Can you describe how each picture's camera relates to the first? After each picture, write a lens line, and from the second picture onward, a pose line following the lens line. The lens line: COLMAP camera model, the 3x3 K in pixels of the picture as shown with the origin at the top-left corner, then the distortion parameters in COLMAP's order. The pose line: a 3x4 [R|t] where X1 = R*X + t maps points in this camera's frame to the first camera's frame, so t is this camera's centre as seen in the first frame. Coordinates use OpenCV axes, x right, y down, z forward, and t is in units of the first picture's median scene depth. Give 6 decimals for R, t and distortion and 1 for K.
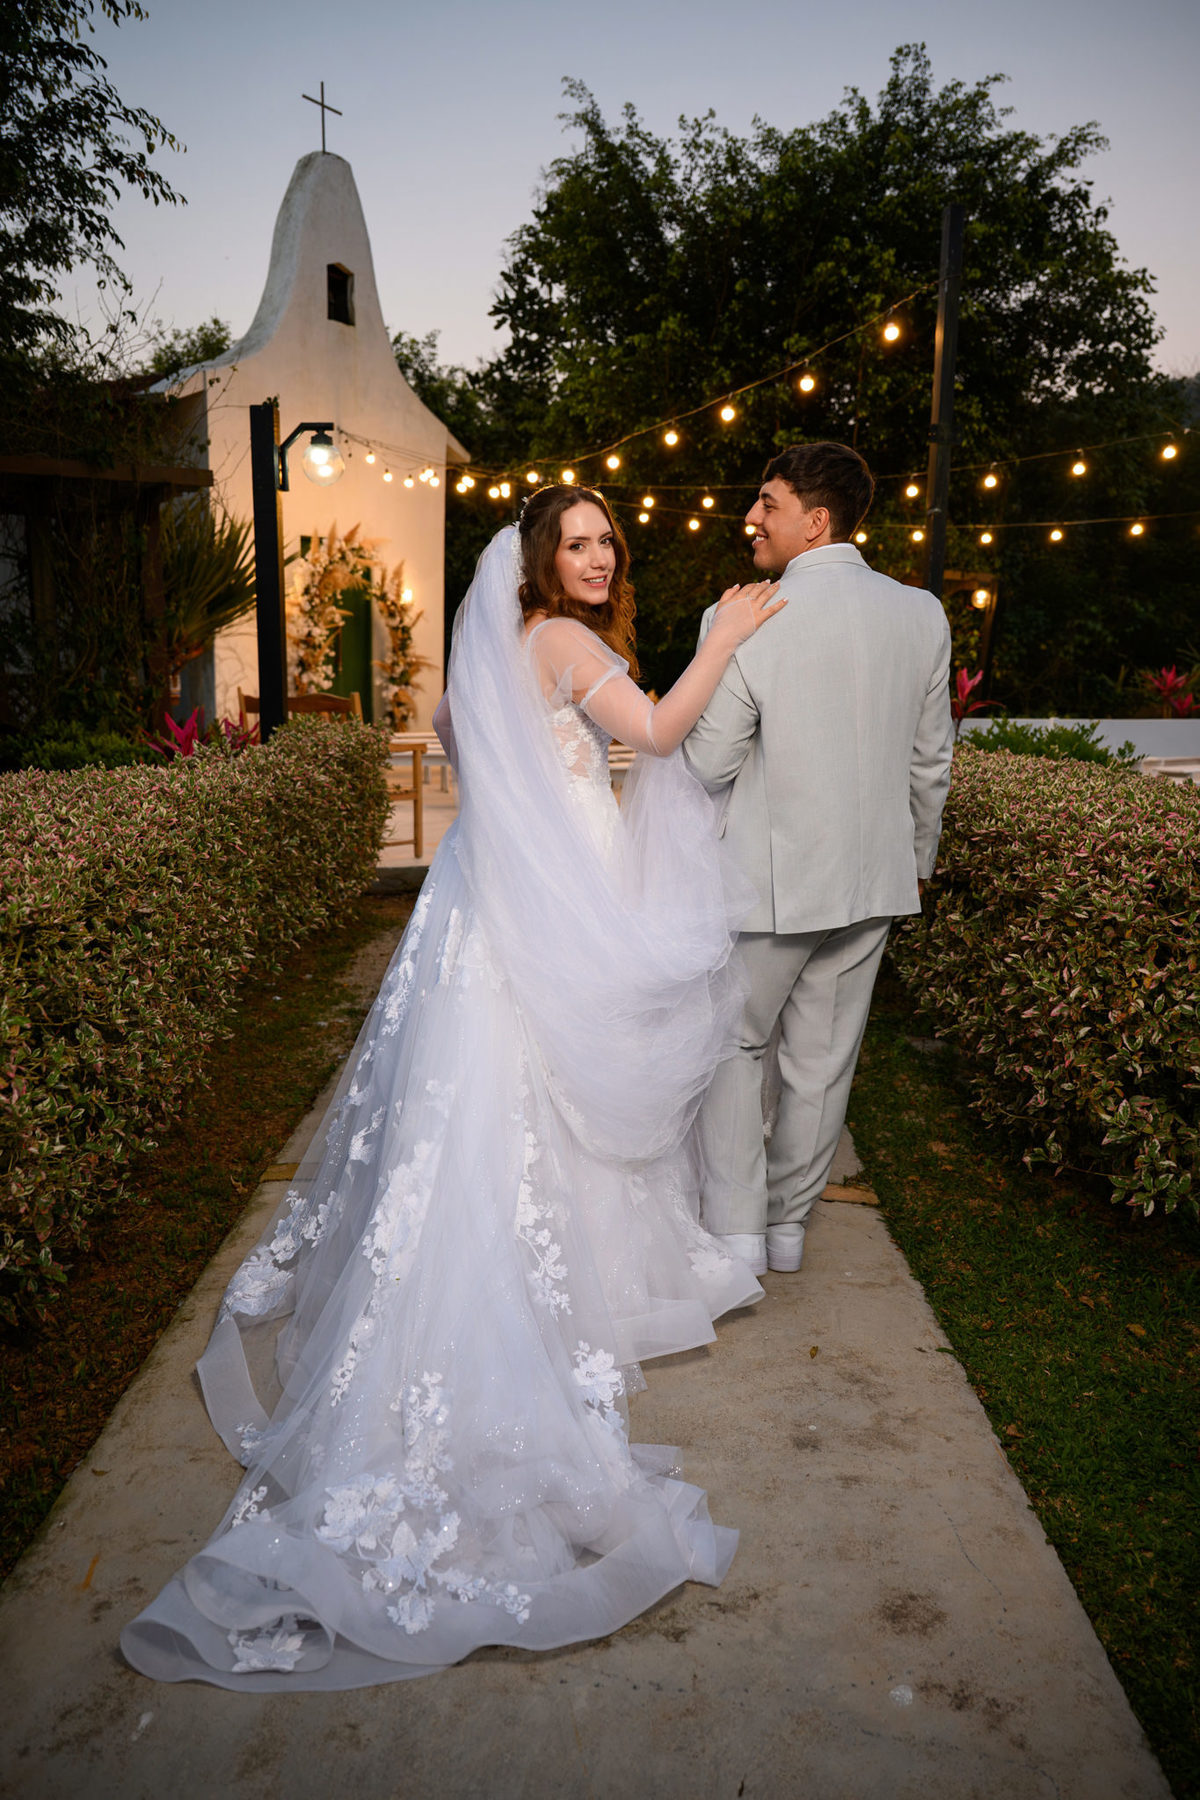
lens RADIAL K [[1206.7, 0, 592.9], [0, 1206.7, 895.3], [0, 0, 1]] dist [-0.004612, 0.001872]
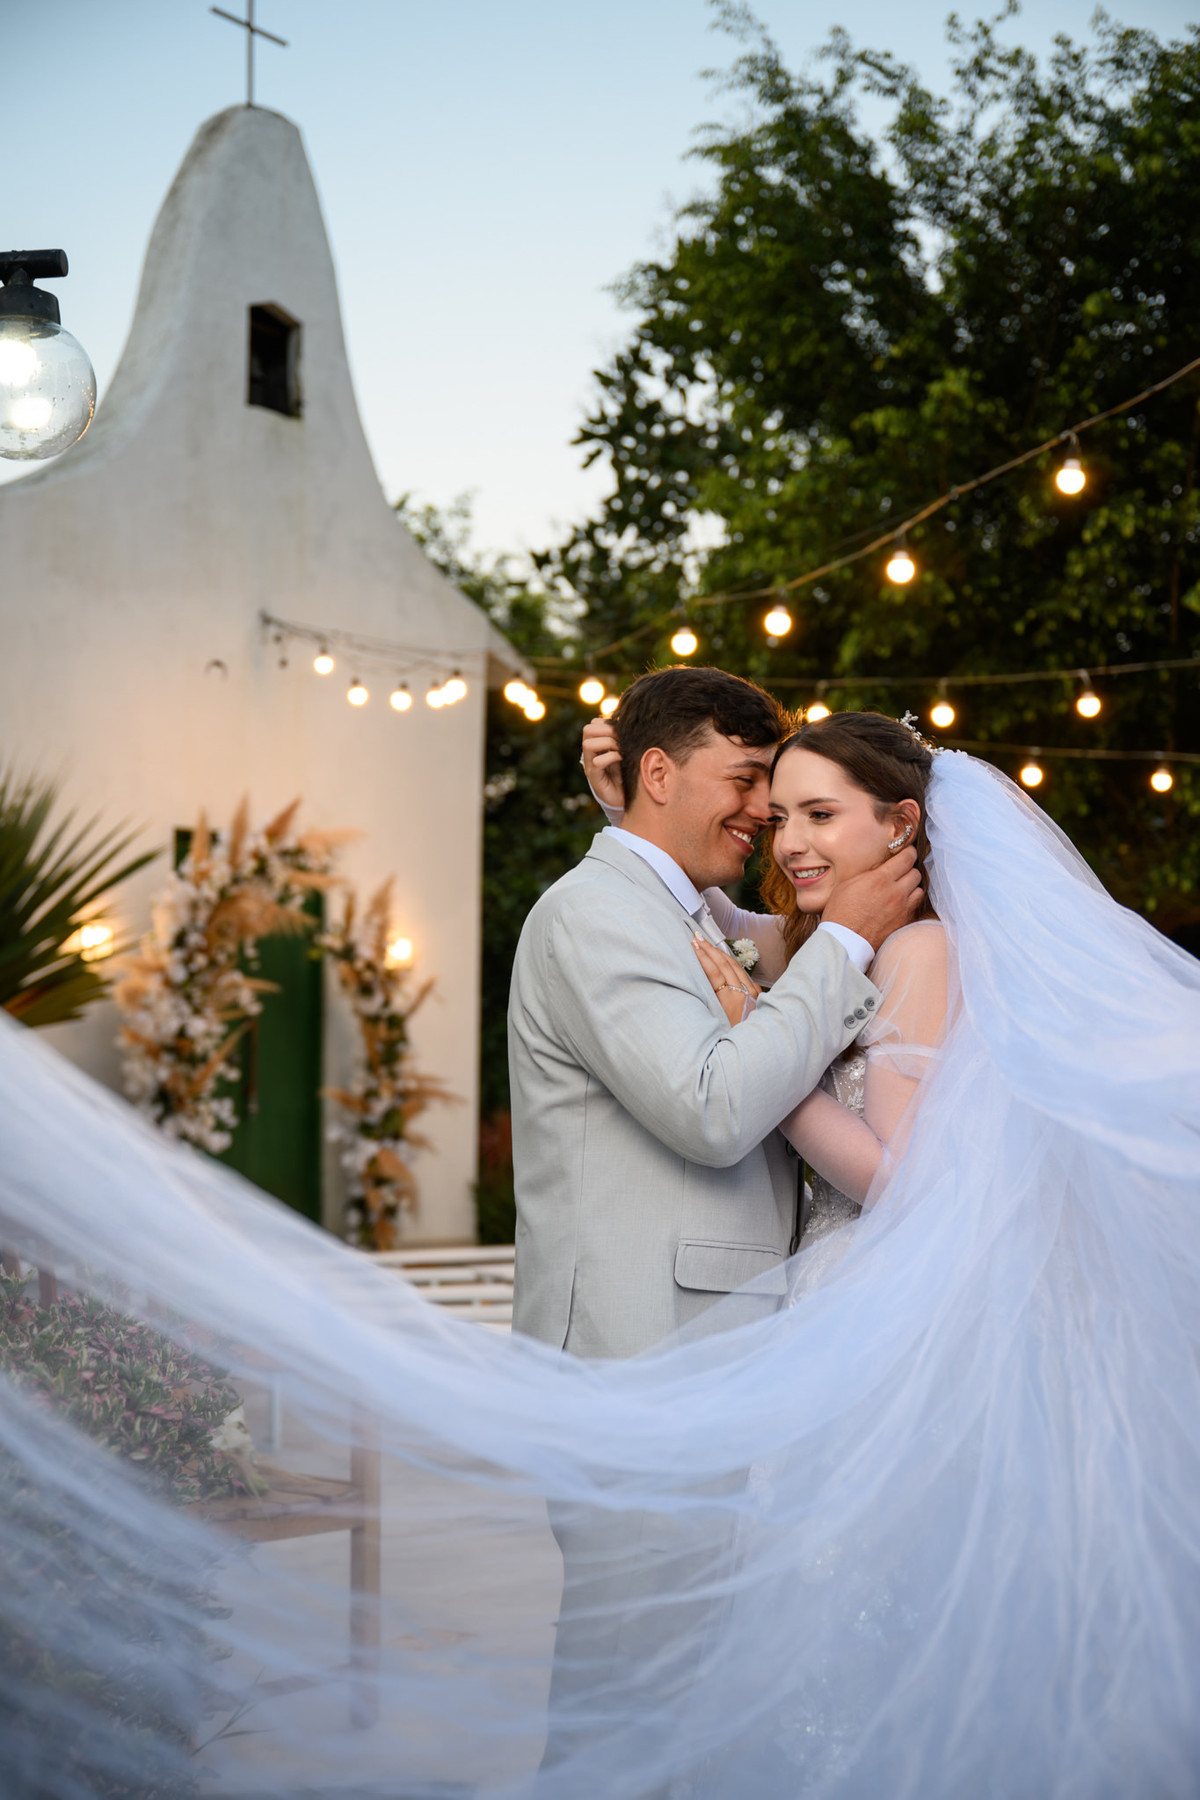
lens RADIAL K [[2024.0, 0, 604.4], [0, 2024.0, 957.1], [0, 0, 1]] dist [0.014733, -0.013168]
pose [[0.997713, -0.024435, -0.063024, -0.026623], [0.007483, 0.966571, -0.256291, -0.045663], [0.067180, 0.255233, 0.964543, 0.258107]]
